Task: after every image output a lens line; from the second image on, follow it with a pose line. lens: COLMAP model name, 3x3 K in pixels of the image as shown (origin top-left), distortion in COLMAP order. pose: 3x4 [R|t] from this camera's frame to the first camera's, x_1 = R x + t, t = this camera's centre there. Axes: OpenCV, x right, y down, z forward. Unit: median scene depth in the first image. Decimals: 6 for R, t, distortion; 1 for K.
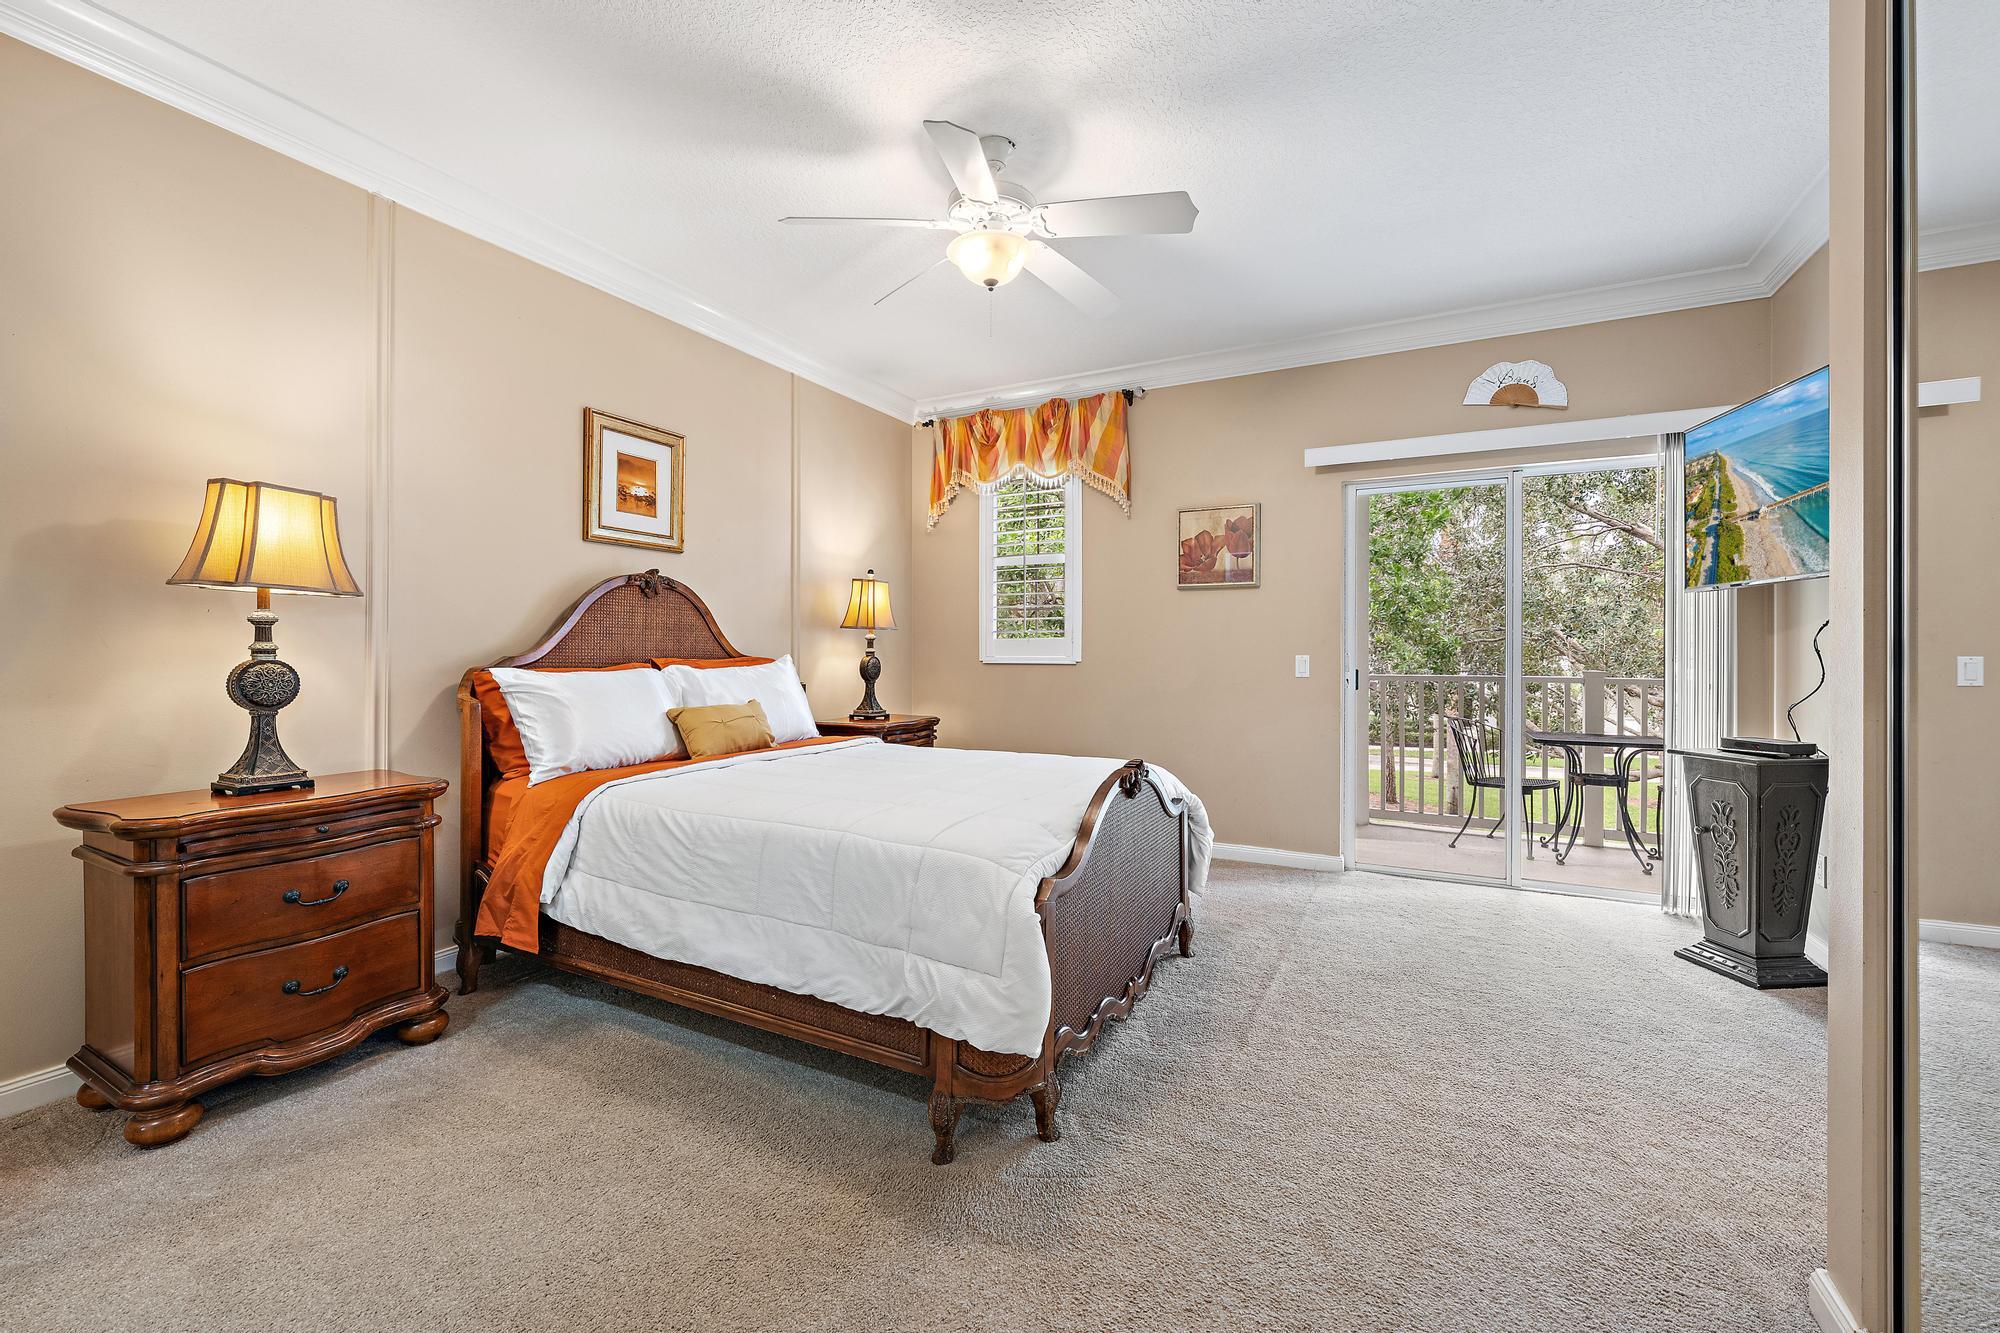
lens RADIAL K [[795.4, 0, 999.1], [0, 795.4, 649.8], [0, 0, 1]] dist [0.000264, -0.000110]
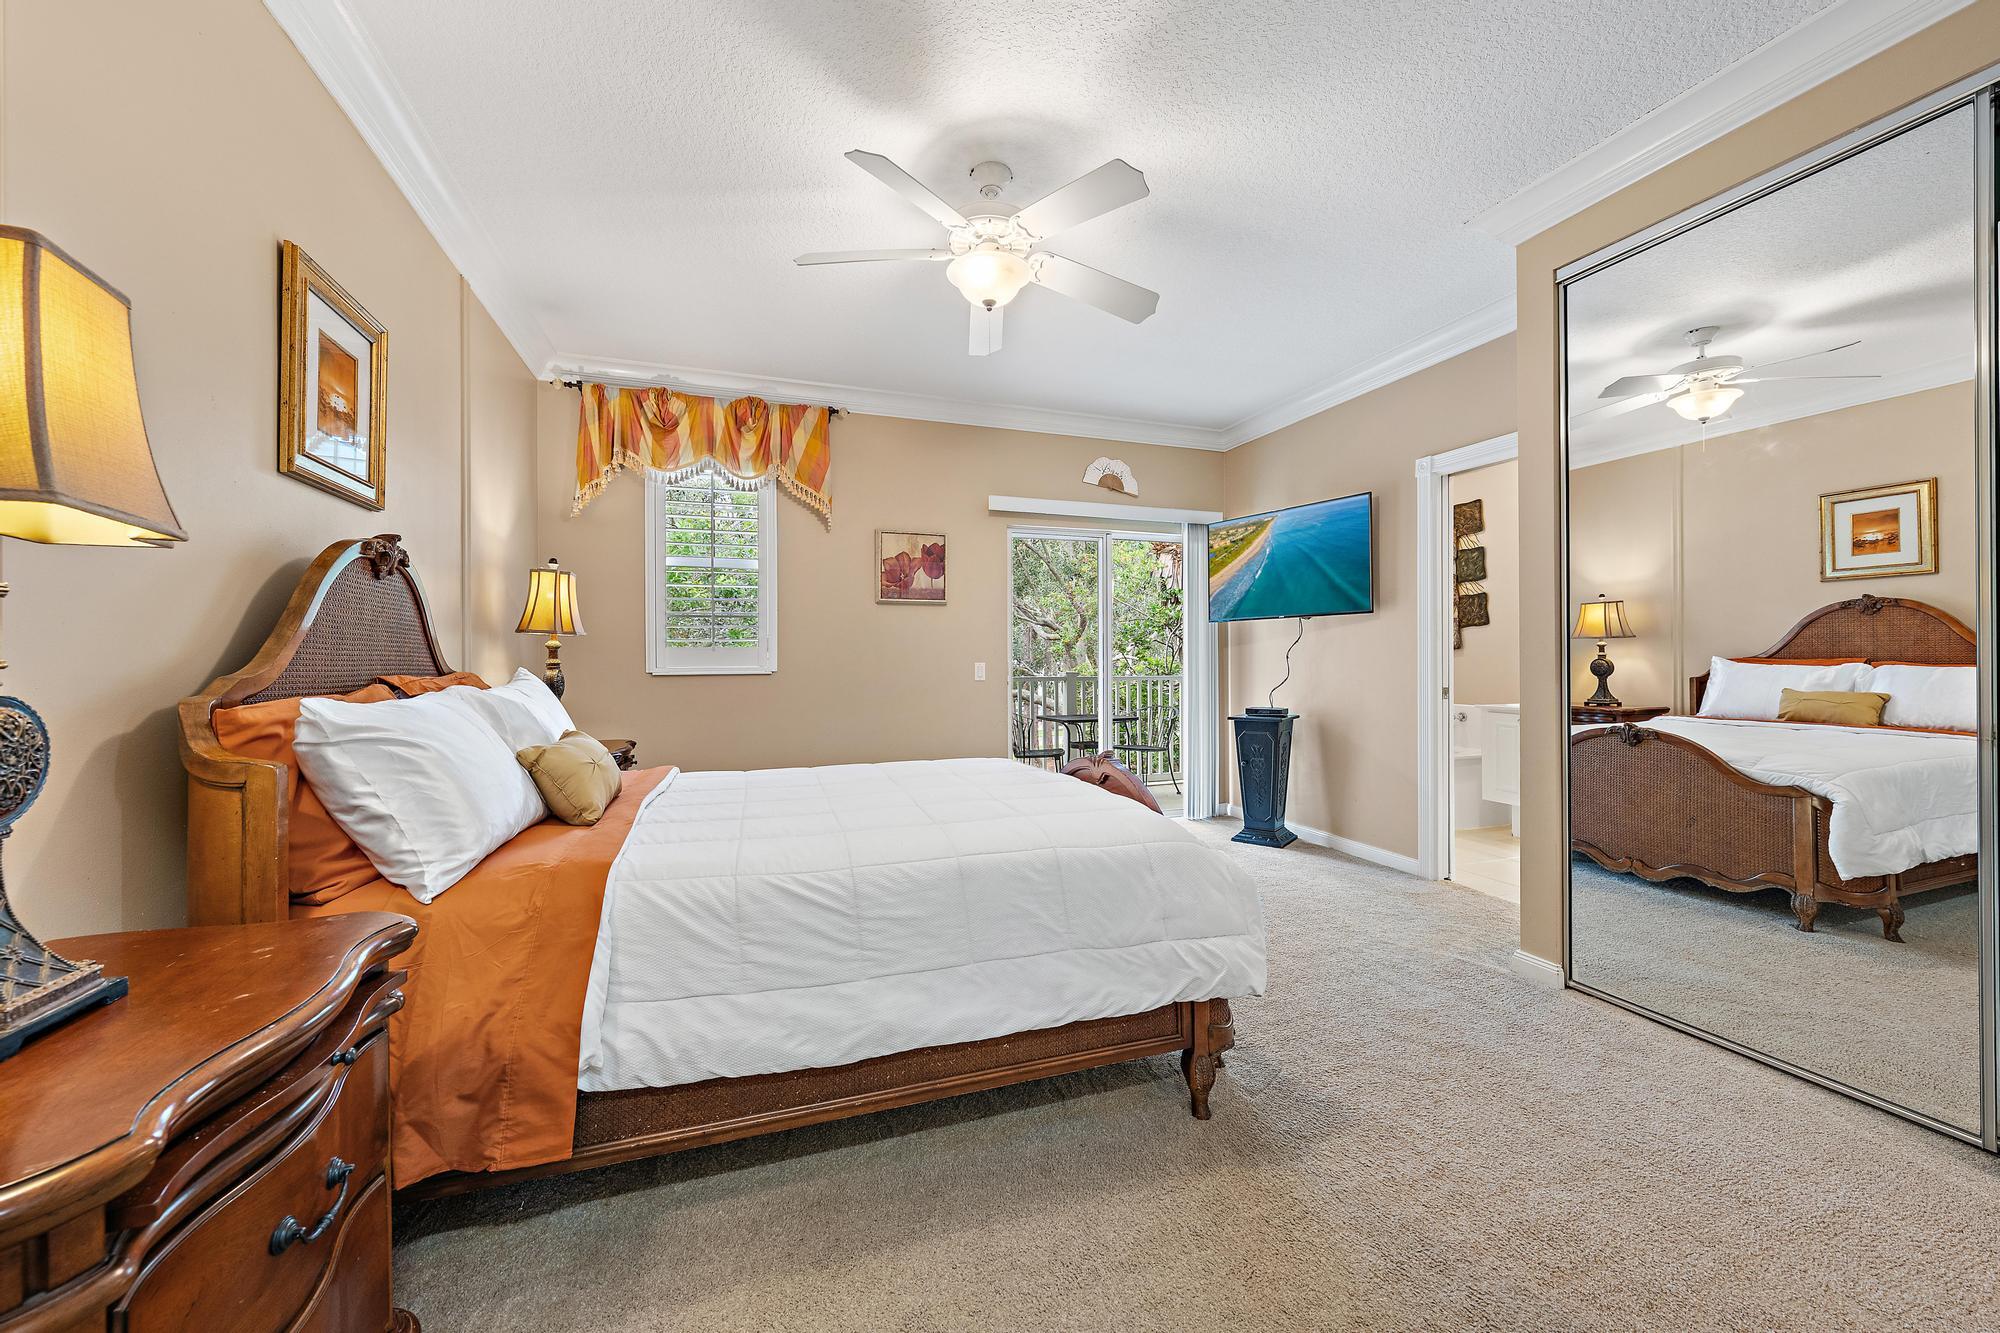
lens RADIAL K [[734.7, 0, 998.5], [0, 734.7, 656.1], [0, 0, 1]] dist [-0.001183, -0.000220]
pose [[0.691996, -0.002301, 0.721898, -0.467009], [0.005116, 0.999985, -0.001717, -0.001203], [-0.721883, 0.004882, 0.691998, 0.226950]]
